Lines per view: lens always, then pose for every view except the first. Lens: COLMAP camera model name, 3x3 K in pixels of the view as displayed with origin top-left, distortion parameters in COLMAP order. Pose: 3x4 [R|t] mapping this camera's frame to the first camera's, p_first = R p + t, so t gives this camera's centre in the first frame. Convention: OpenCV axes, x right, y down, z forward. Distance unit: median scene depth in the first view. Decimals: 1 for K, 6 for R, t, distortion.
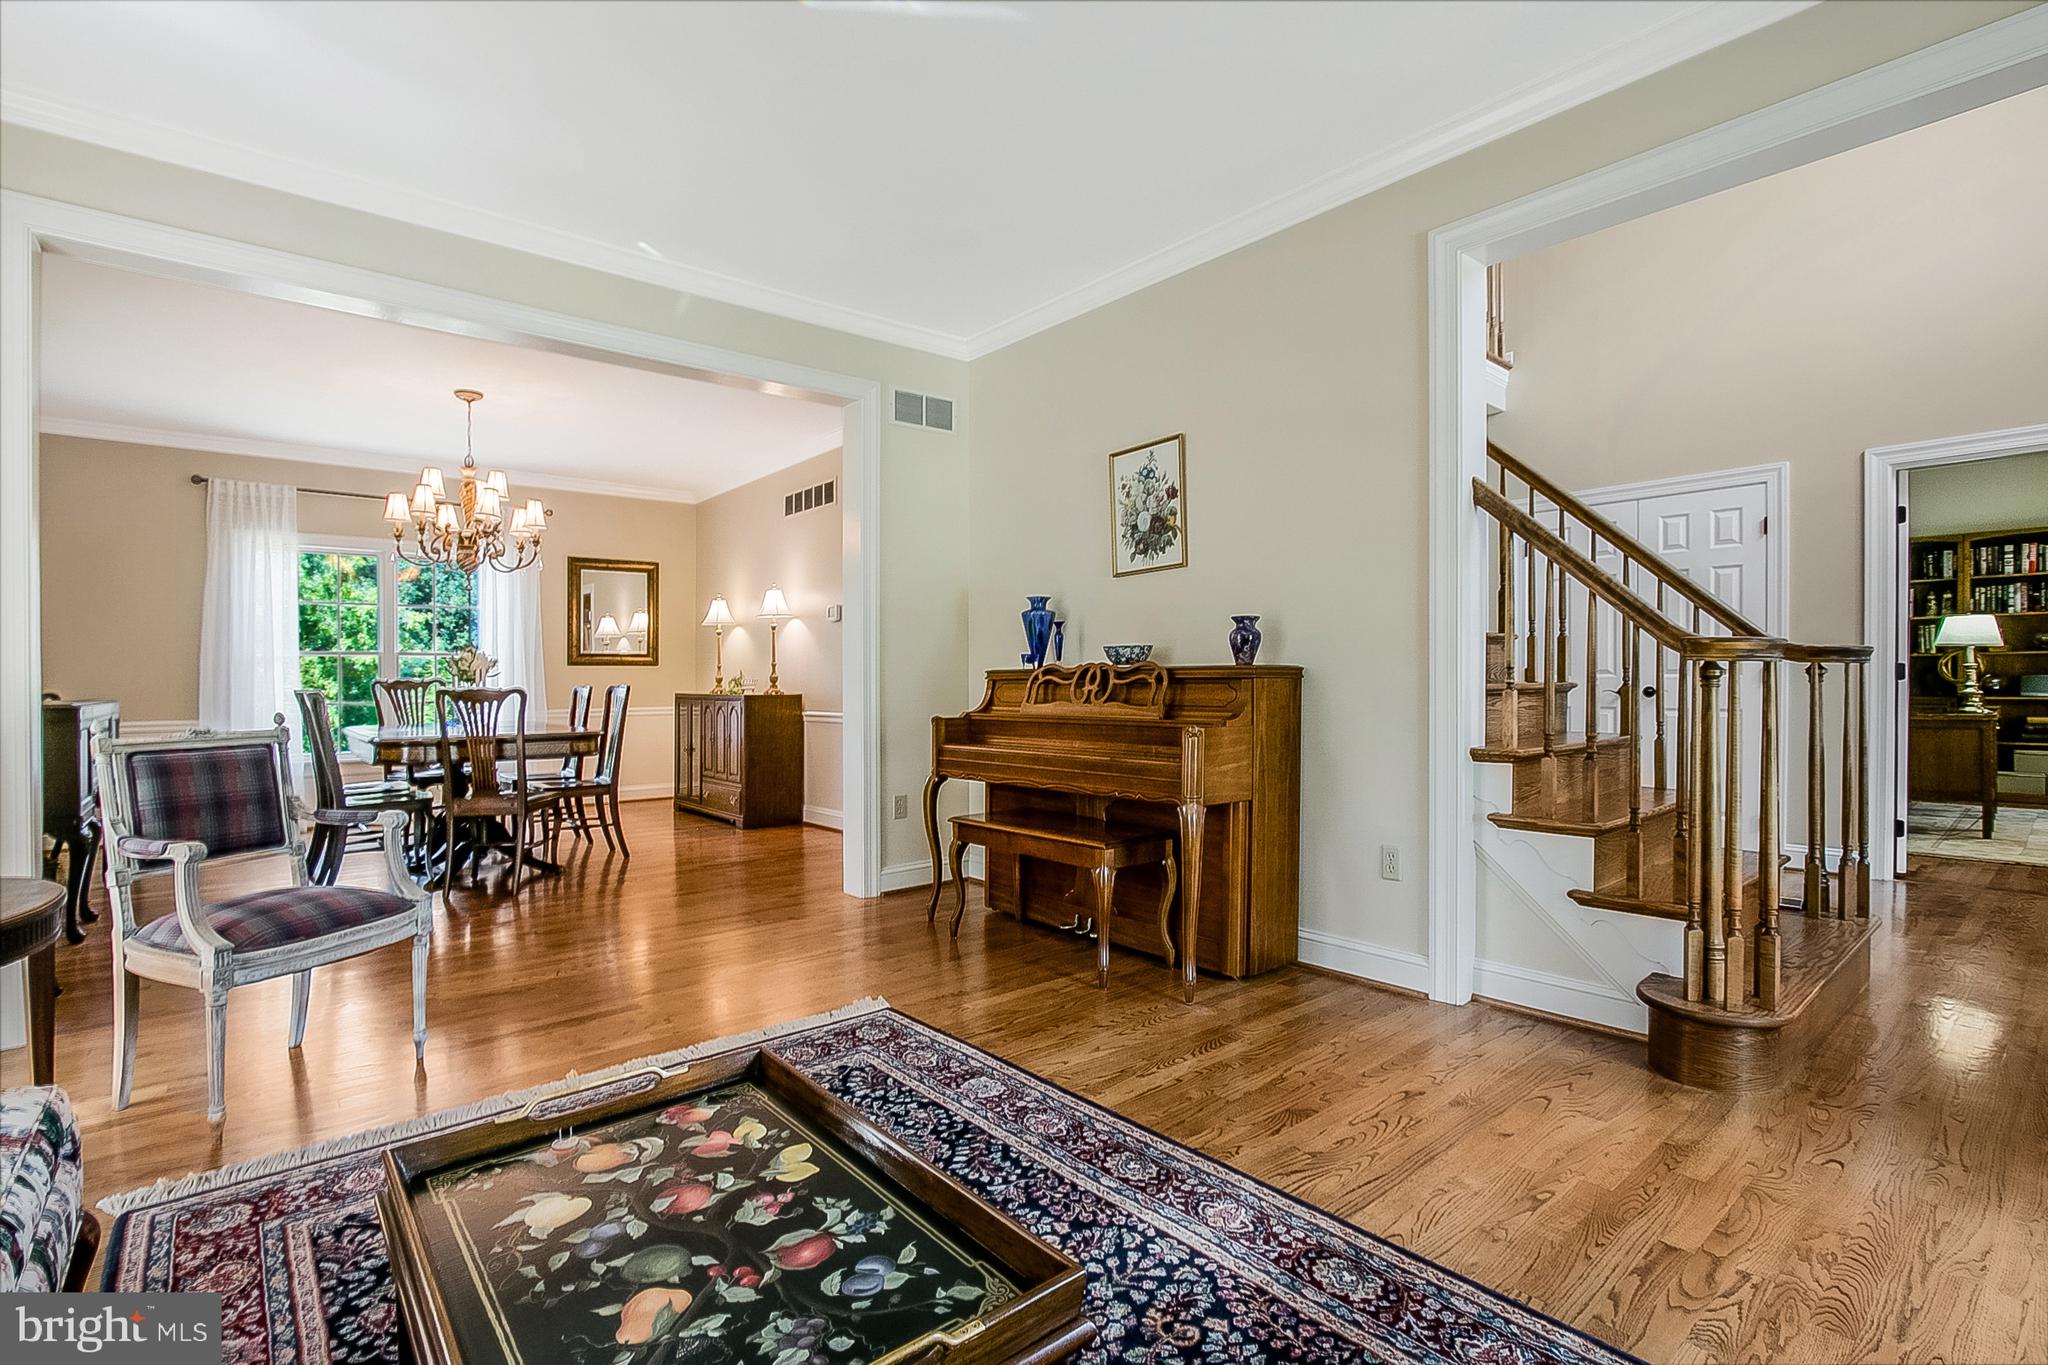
lens RADIAL K [[949.0, 0, 1010.9], [0, 949.0, 662.7], [0, 0, 1]] dist [-0.013938, 0.002412]
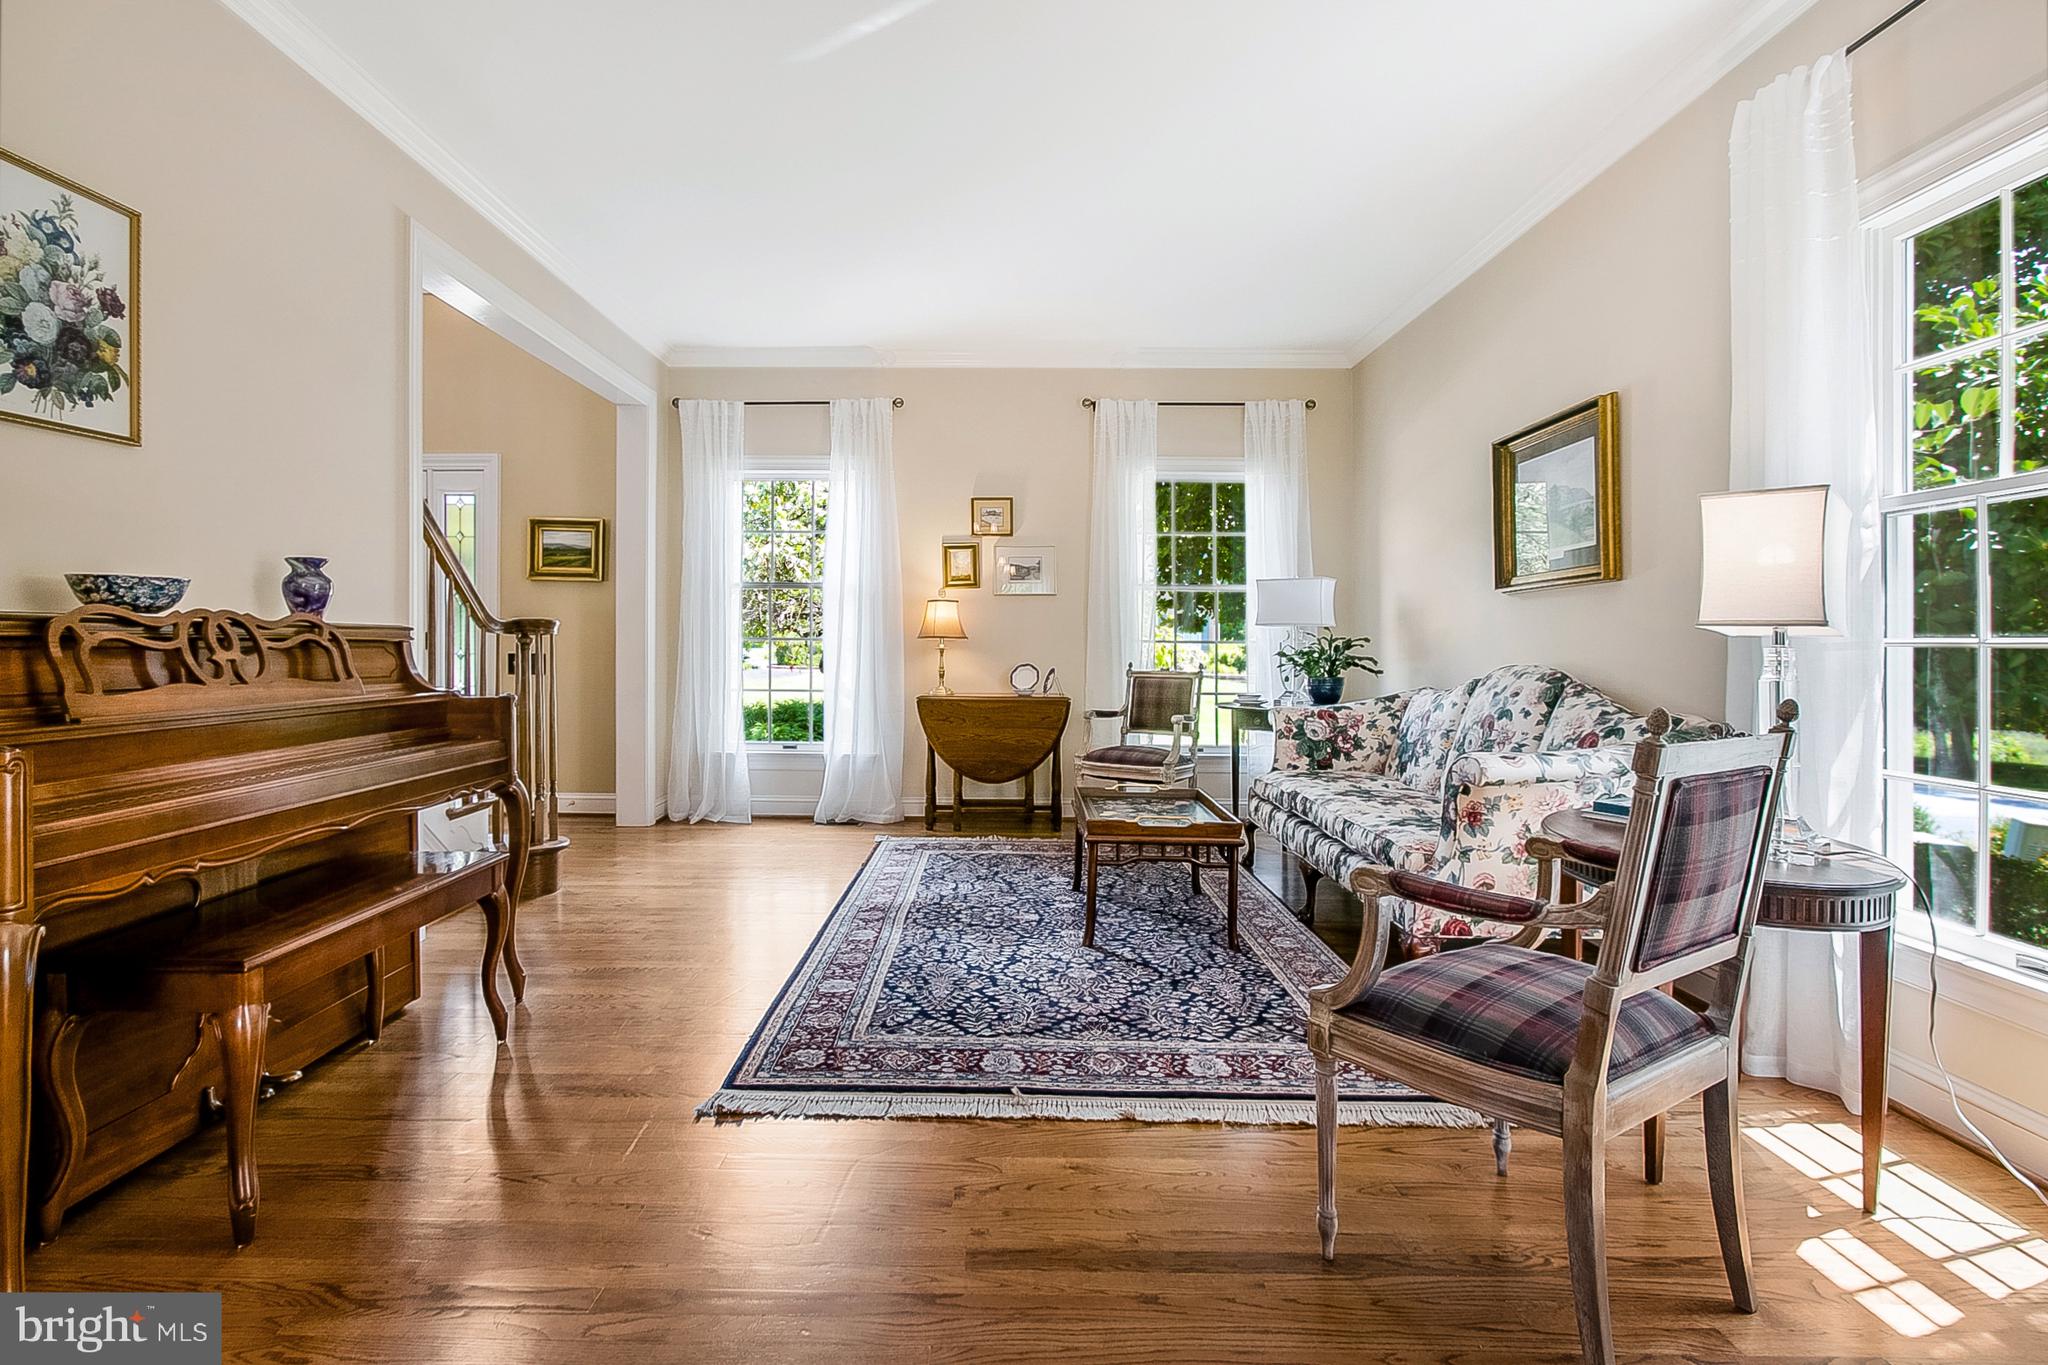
lens RADIAL K [[949.0, 0, 1004.8], [0, 949.0, 670.3], [0, 0, 1]] dist [-0.013938, 0.002412]
pose [[-0.768706, -0.008313, 0.639548, -0.396399], [-0.007090, 0.999965, 0.004477, 0.019123], [-0.639562, -0.001093, -0.768738, 0.743222]]
